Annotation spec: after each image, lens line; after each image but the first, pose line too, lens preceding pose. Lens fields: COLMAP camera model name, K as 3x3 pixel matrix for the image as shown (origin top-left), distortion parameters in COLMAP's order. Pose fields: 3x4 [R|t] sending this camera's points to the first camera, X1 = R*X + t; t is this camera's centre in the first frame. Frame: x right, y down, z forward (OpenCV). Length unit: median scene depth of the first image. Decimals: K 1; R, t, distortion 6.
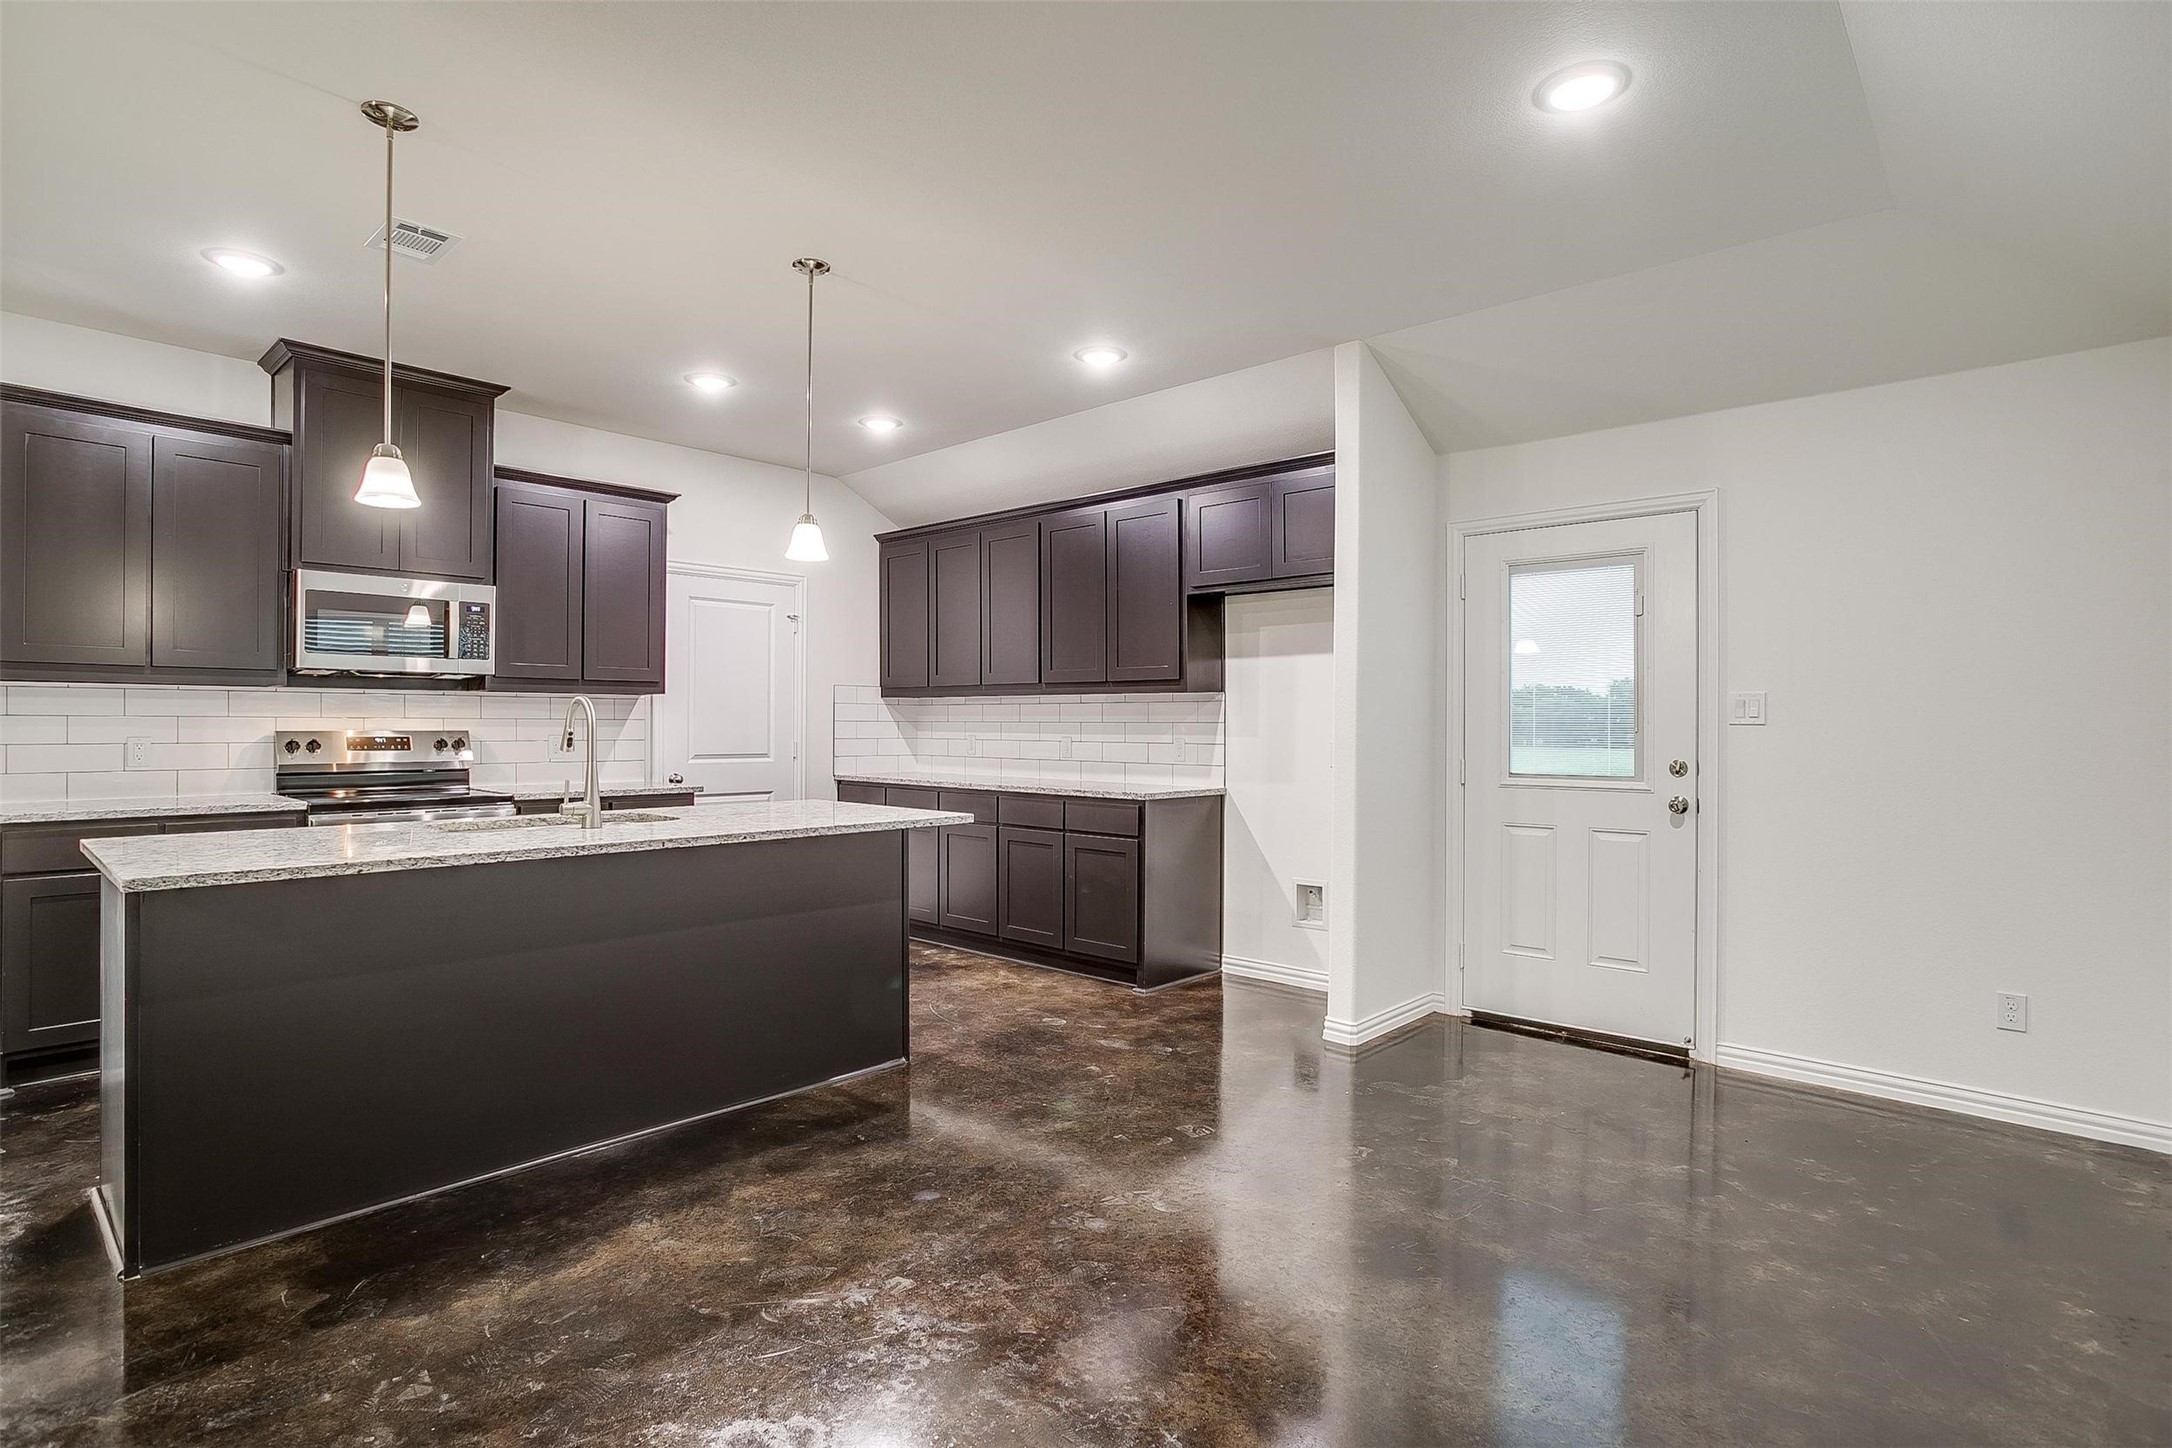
lens RADIAL K [[1080.3, 0, 1082.0], [0, 1080.3, 725.2], [0, 0, 1]] dist [-0.063843, 0.036316]
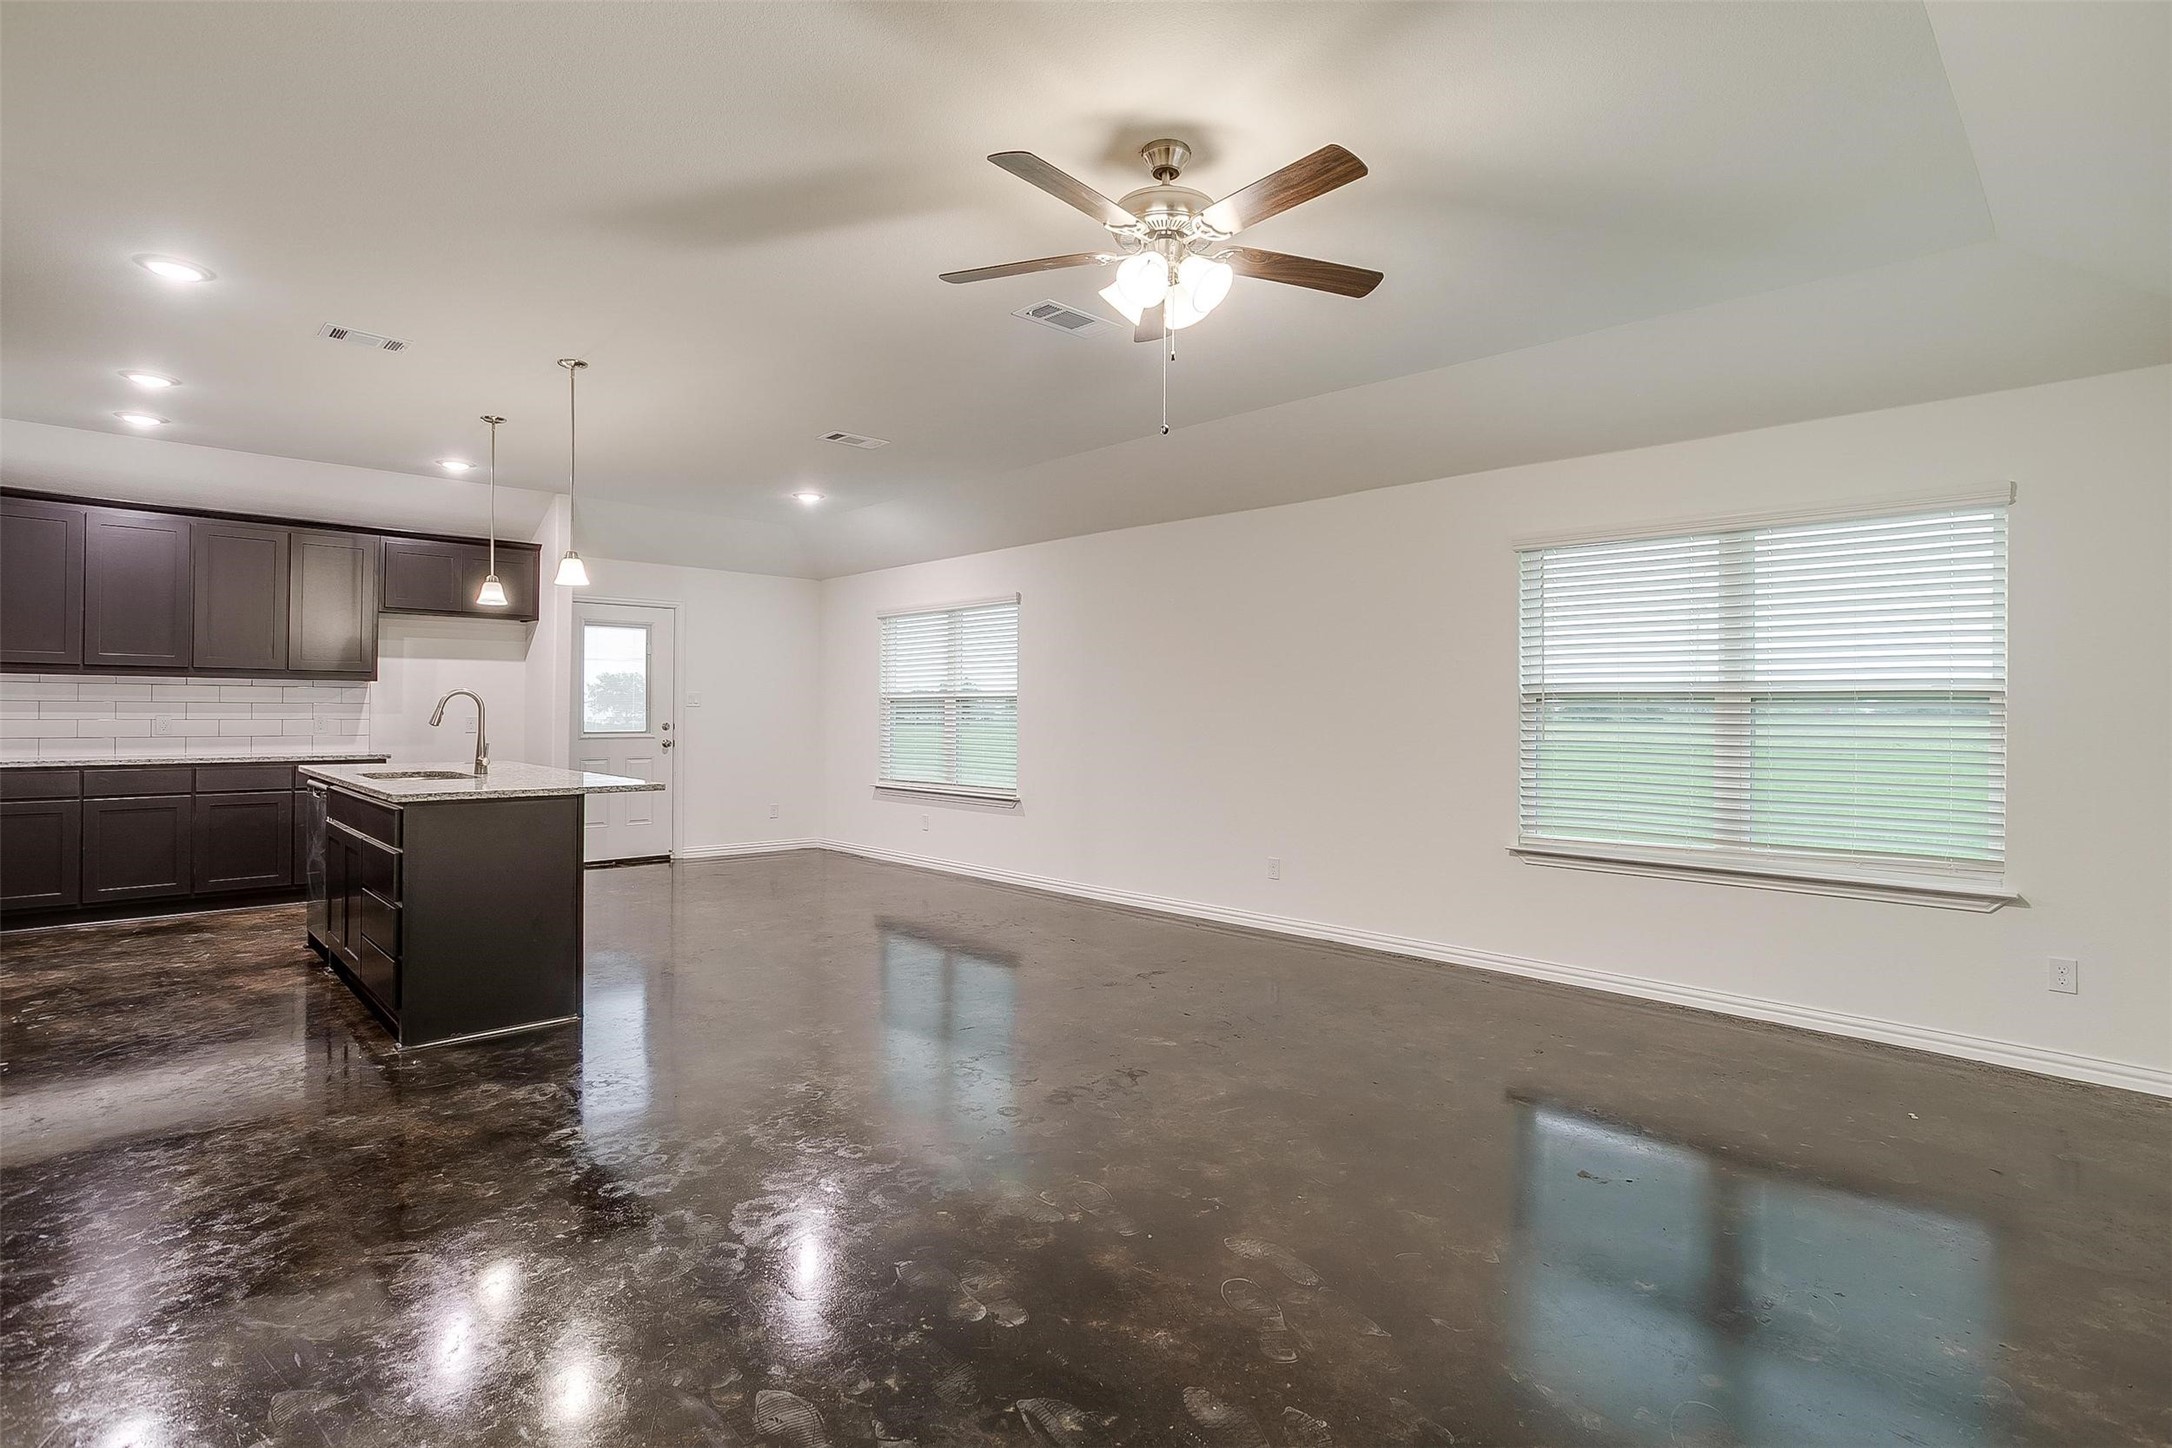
lens RADIAL K [[1065.3, 0, 1082.3], [0, 1065.3, 701.4], [0, 0, 1]] dist [-0.058722, 0.033112]
pose [[0.060915, 0.003396, 0.998137, -1.438865], [-0.006215, 0.999976, -0.003023, -0.008497], [-0.998124, -0.006019, 0.060934, 0.017771]]
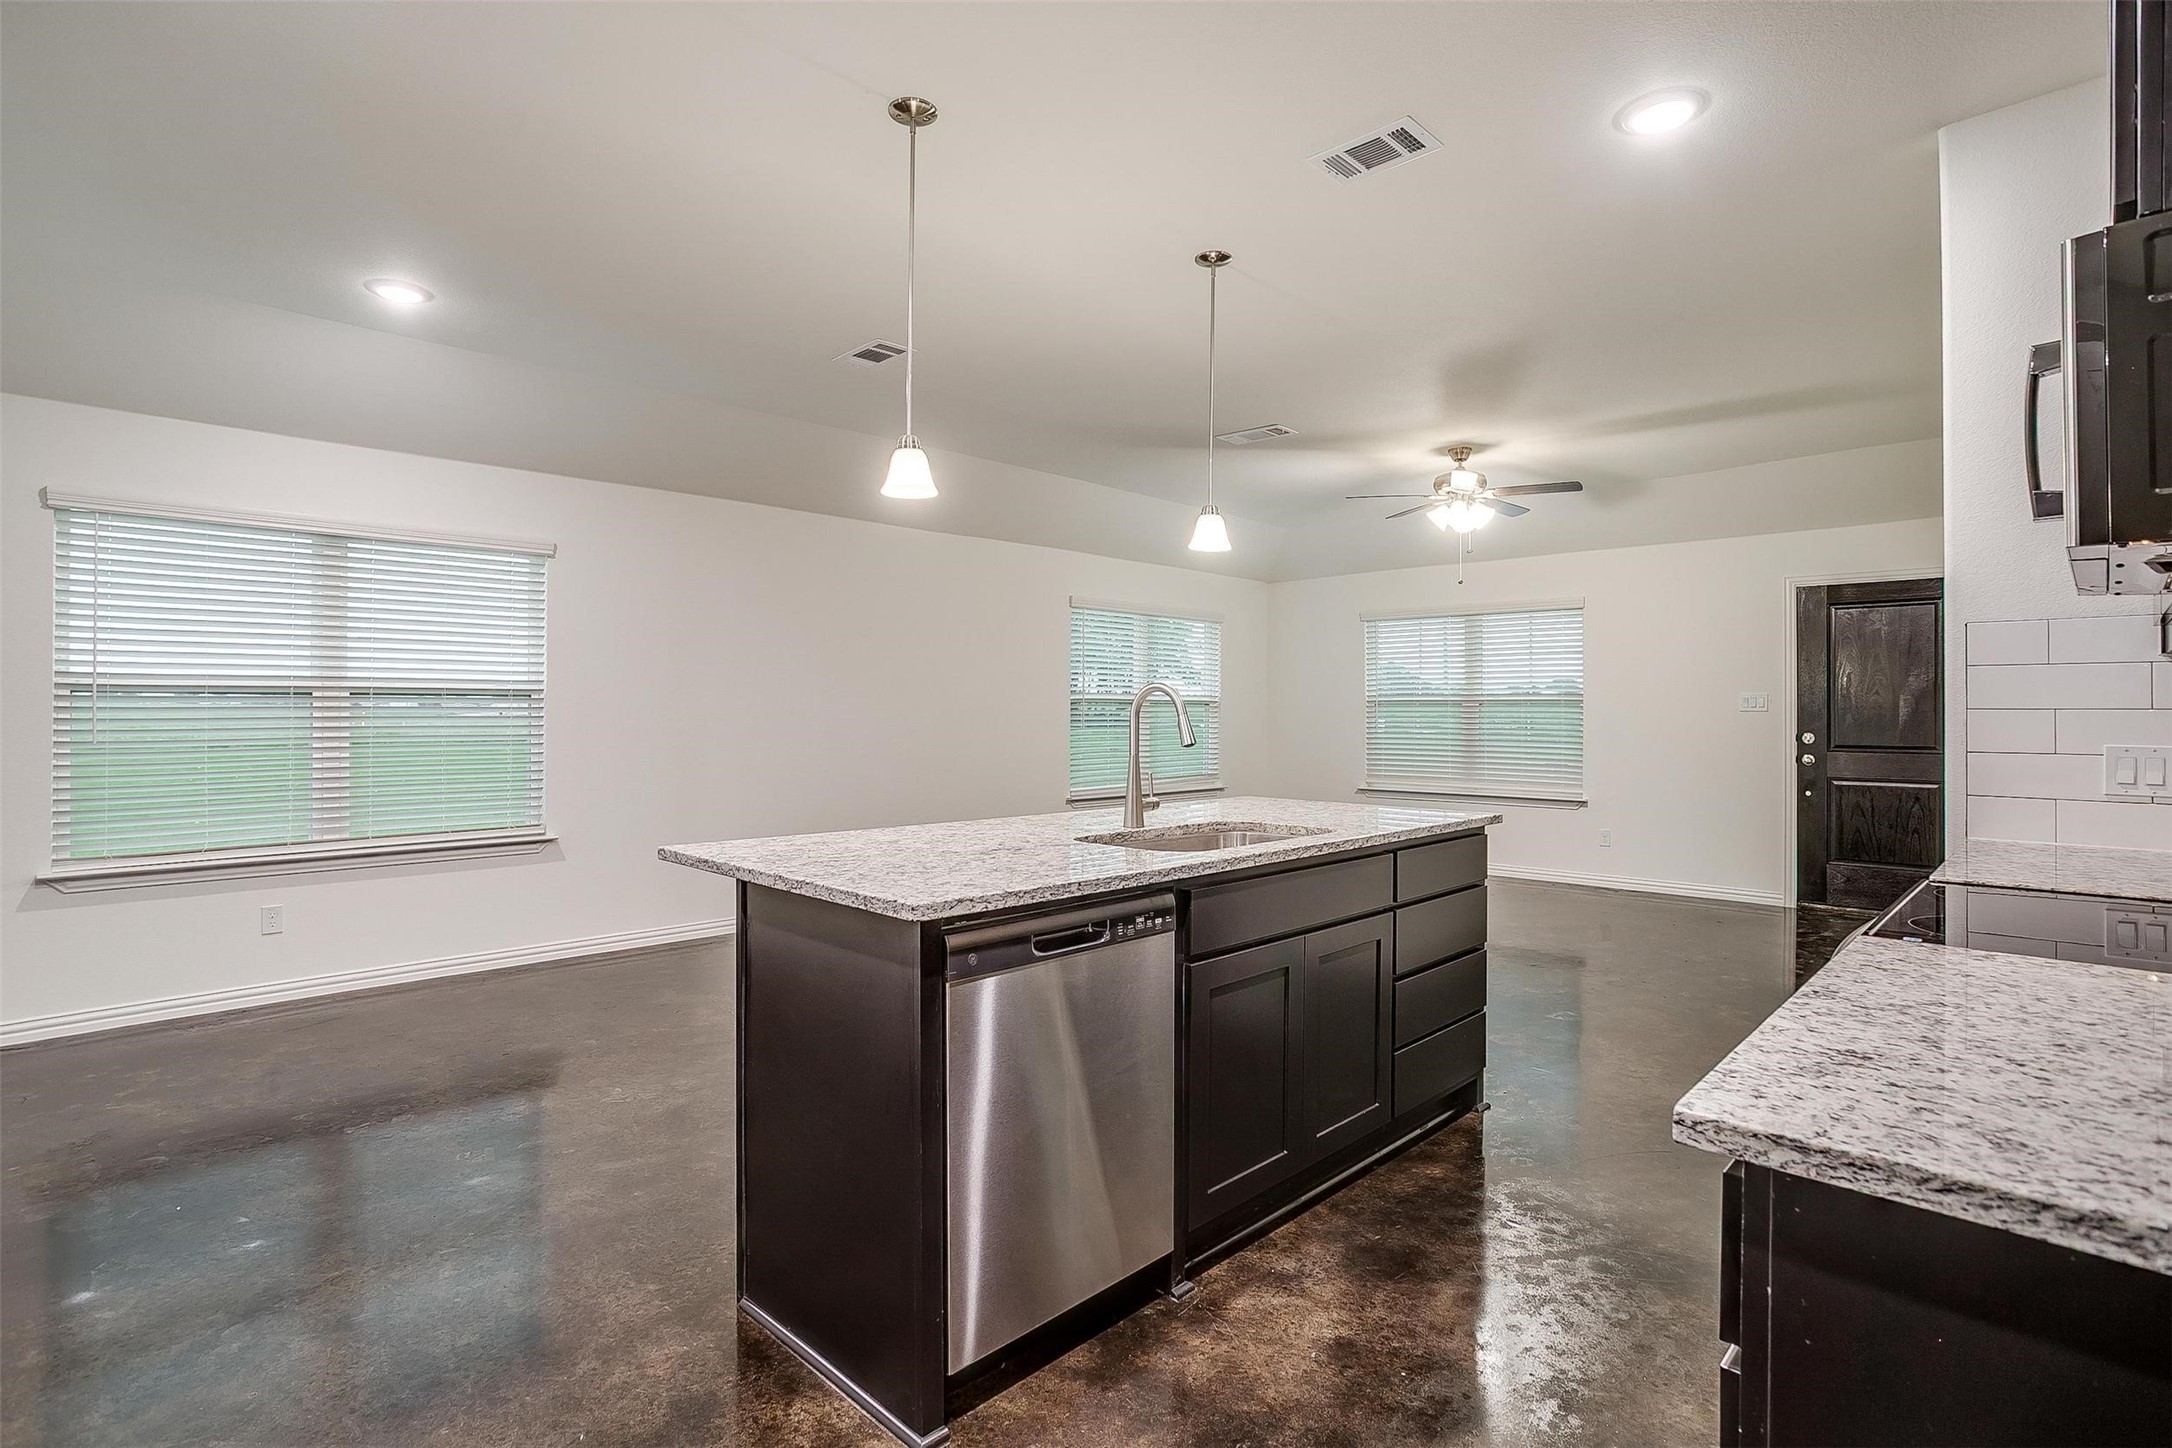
lens RADIAL K [[1065.3, 0, 1082.3], [0, 1065.3, 701.4], [0, 0, 1]] dist [-0.058722, 0.033112]
pose [[-0.999383, -0.008045, 0.034184, -0.331358], [-0.008393, 0.999914, -0.010028, -0.002112], [-0.034100, -0.010309, -0.999365, 1.420839]]
